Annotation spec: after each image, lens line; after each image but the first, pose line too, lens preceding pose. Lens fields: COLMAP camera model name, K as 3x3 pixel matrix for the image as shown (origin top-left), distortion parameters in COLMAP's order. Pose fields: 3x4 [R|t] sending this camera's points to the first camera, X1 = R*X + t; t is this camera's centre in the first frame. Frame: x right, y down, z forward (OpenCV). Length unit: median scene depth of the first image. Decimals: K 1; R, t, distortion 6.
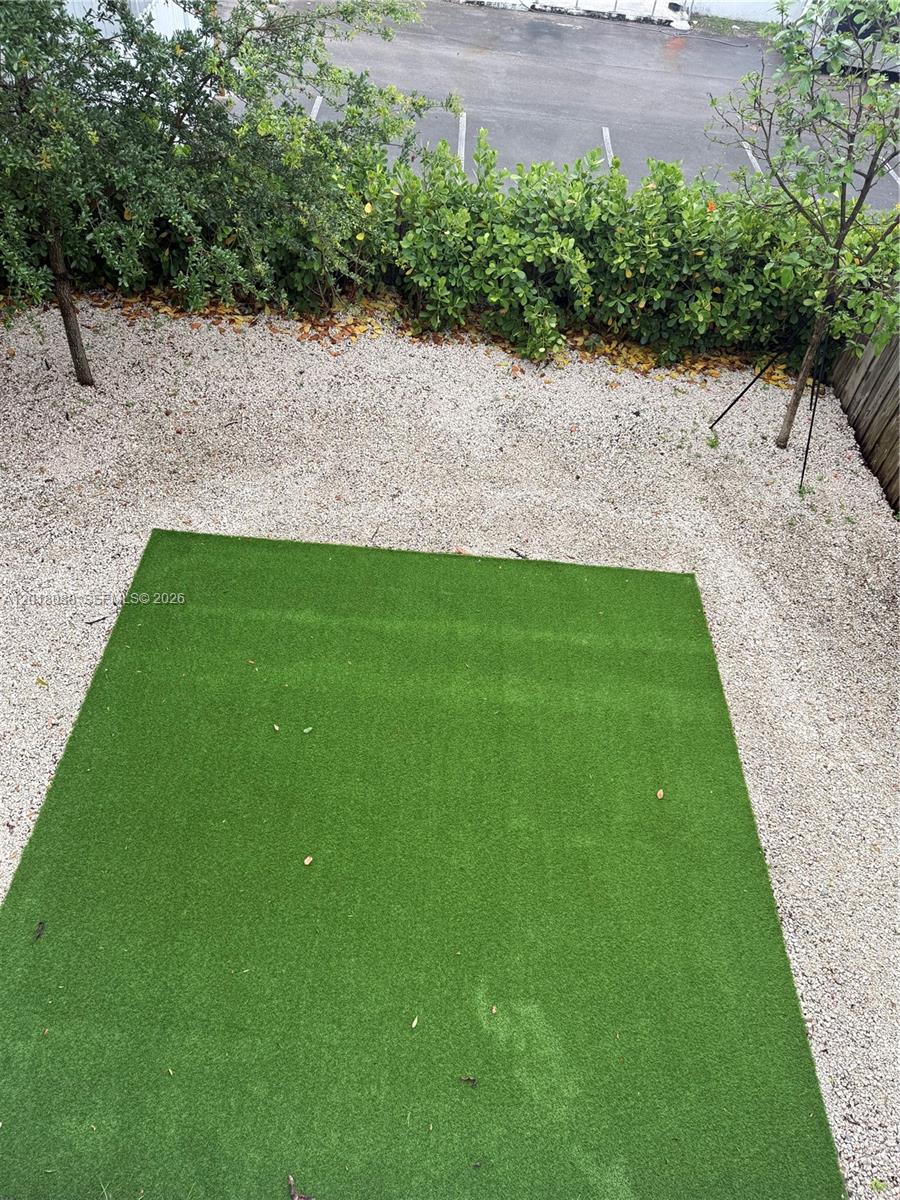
lens RADIAL K [[864.0, 0, 450.4], [0, 864.0, 583.6], [0, 0, 1]] dist [0.134771, -0.129030]
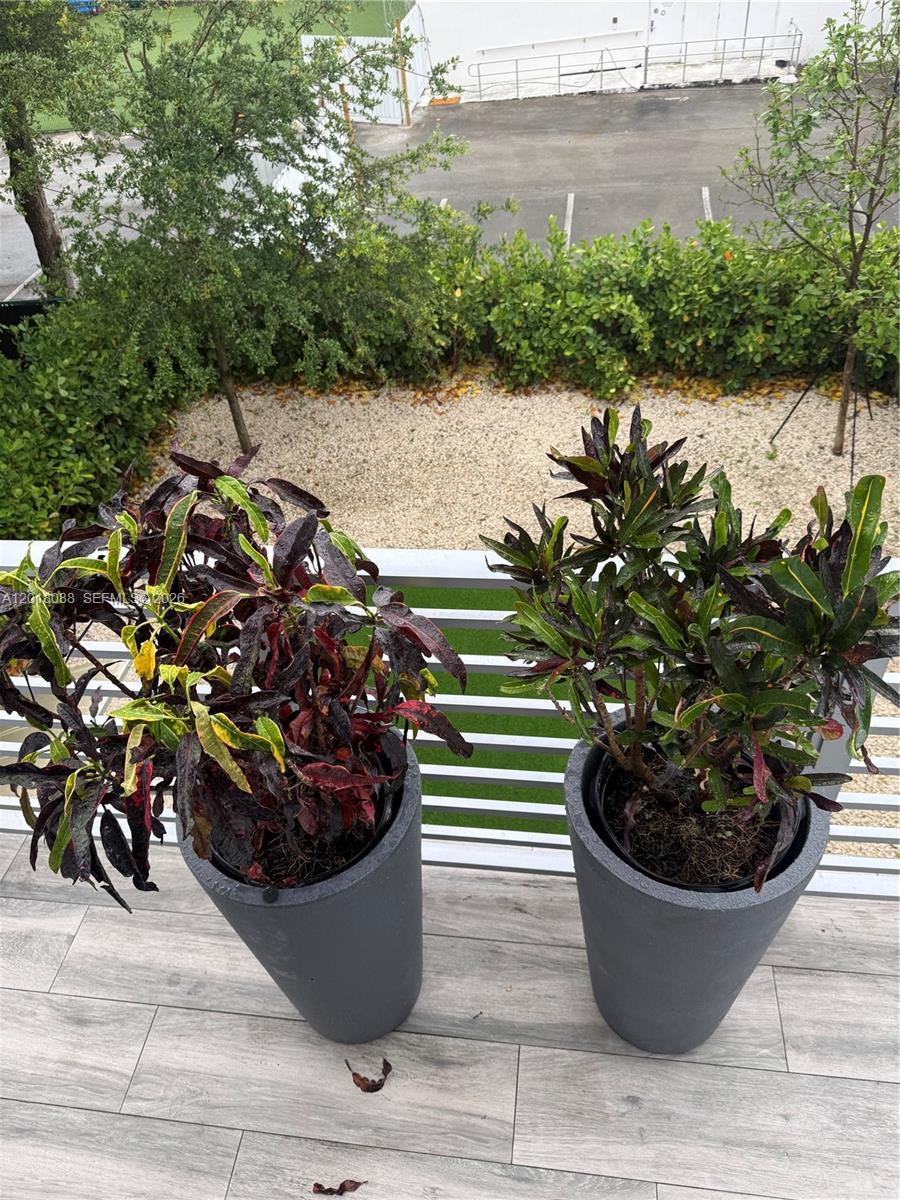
lens RADIAL K [[860.1, 0, 455.4], [0, 860.1, 591.6], [0, 0, 1]] dist [0.153542, -0.179973]
pose [[0.980343, -0.058398, -0.188462, 0.101921], [0.046221, 0.996588, -0.068375, 0.068131], [0.191812, 0.058320, 0.979697, -0.159815]]
